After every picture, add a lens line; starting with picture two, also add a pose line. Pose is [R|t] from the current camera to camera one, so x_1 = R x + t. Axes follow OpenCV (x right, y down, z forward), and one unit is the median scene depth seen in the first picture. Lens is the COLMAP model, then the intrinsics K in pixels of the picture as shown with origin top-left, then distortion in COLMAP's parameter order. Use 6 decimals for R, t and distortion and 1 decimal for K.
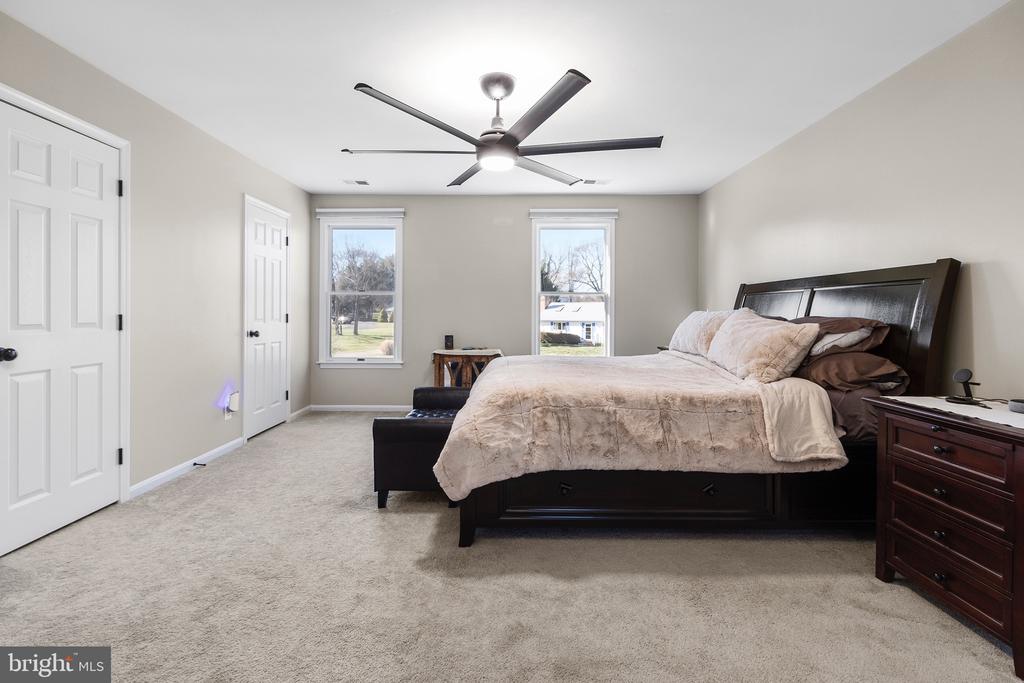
lens RADIAL K [[478.8, 0, 512.9], [0, 478.8, 321.6], [0, 0, 1]] dist [0.016529, 0.000179]
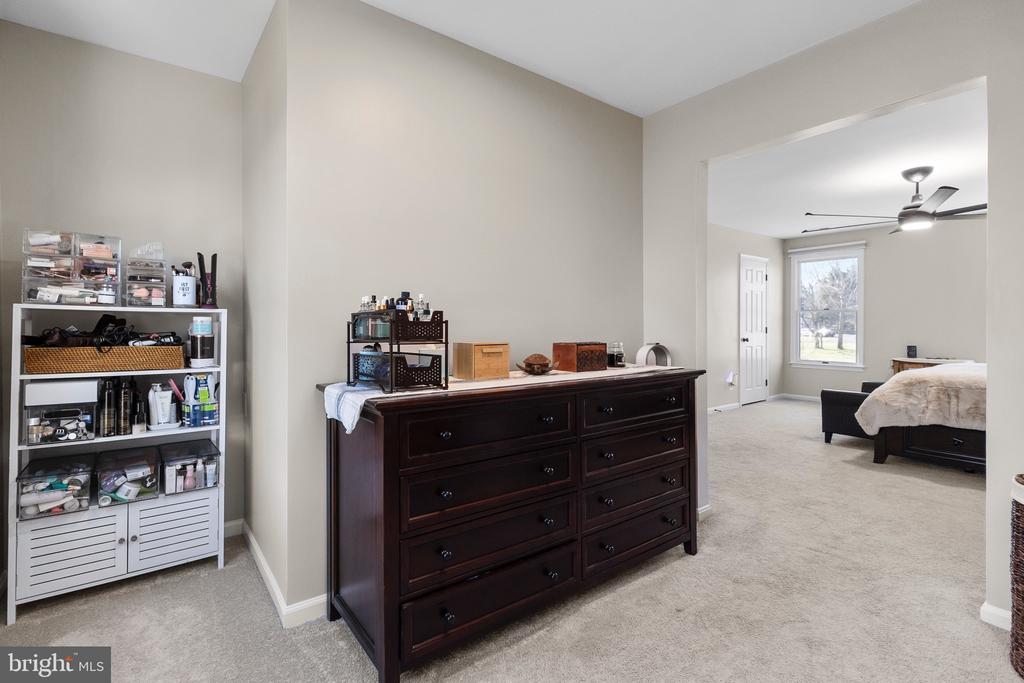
lens RADIAL K [[478.8, 0, 512.9], [0, 478.8, 321.6], [0, 0, 1]] dist [0.016529, 0.000179]
pose [[0.608945, -0.010350, -0.793145, 0.256451], [-0.009478, 0.999749, -0.020323, 0.004608], [0.793156, 0.019893, 0.608694, -0.583414]]
